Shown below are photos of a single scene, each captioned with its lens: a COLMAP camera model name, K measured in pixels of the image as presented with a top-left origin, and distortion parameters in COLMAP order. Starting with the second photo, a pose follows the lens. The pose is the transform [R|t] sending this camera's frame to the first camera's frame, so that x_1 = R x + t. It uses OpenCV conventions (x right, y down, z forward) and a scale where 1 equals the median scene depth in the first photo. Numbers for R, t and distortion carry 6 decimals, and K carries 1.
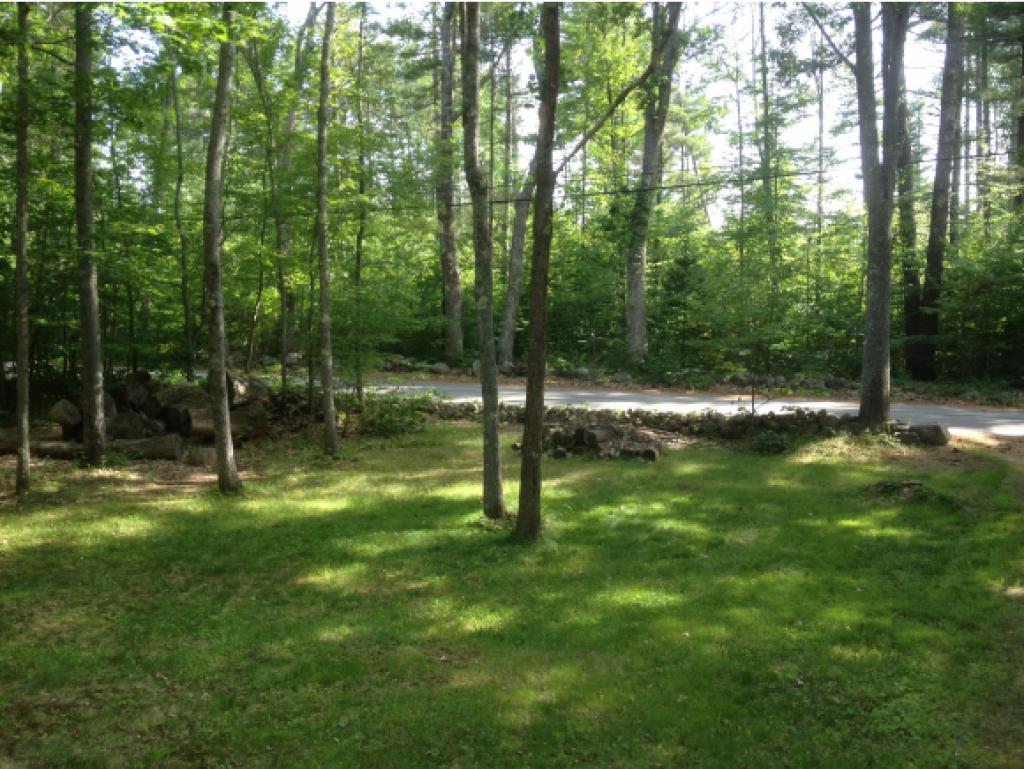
lens RADIAL K [[958.6, 0, 512.0], [0, 958.6, 384.5], [0, 0, 1]] dist [0.084852, -0.177630]
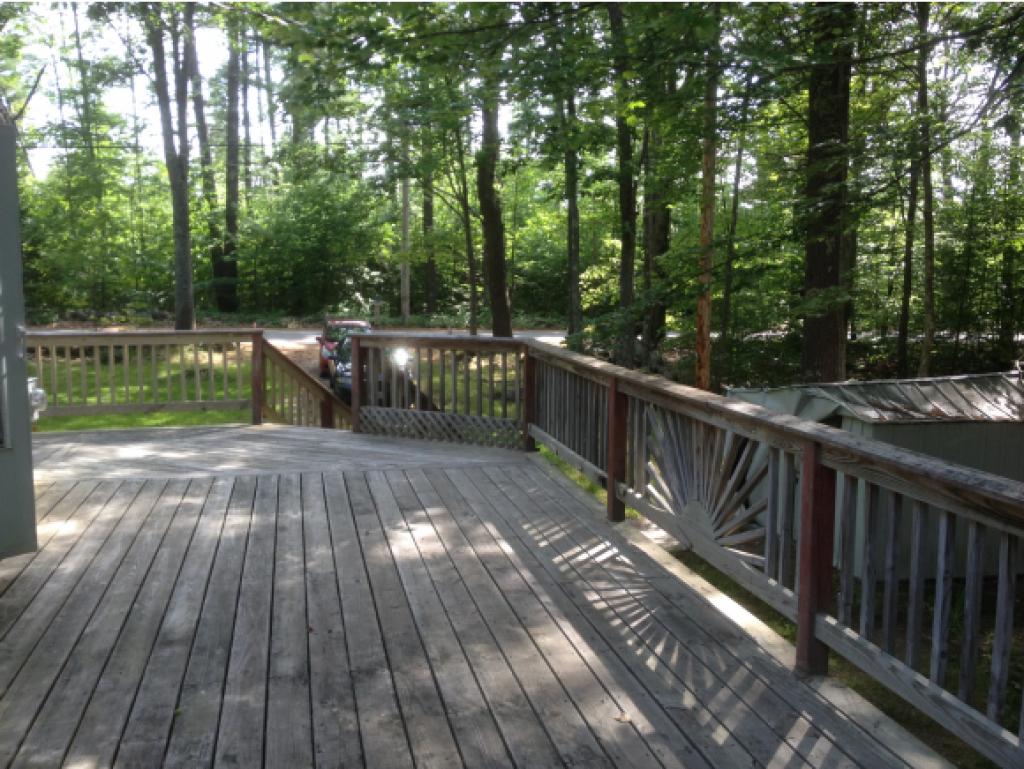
lens RADIAL K [[958.6, 0, 512.0], [0, 958.6, 384.5], [0, 0, 1]] dist [0.084852, -0.177630]
pose [[0.785992, -0.103740, 0.609470, -0.089750], [0.052777, 0.993481, 0.101041, -0.017160], [-0.615980, -0.047252, 0.786344, -0.284429]]
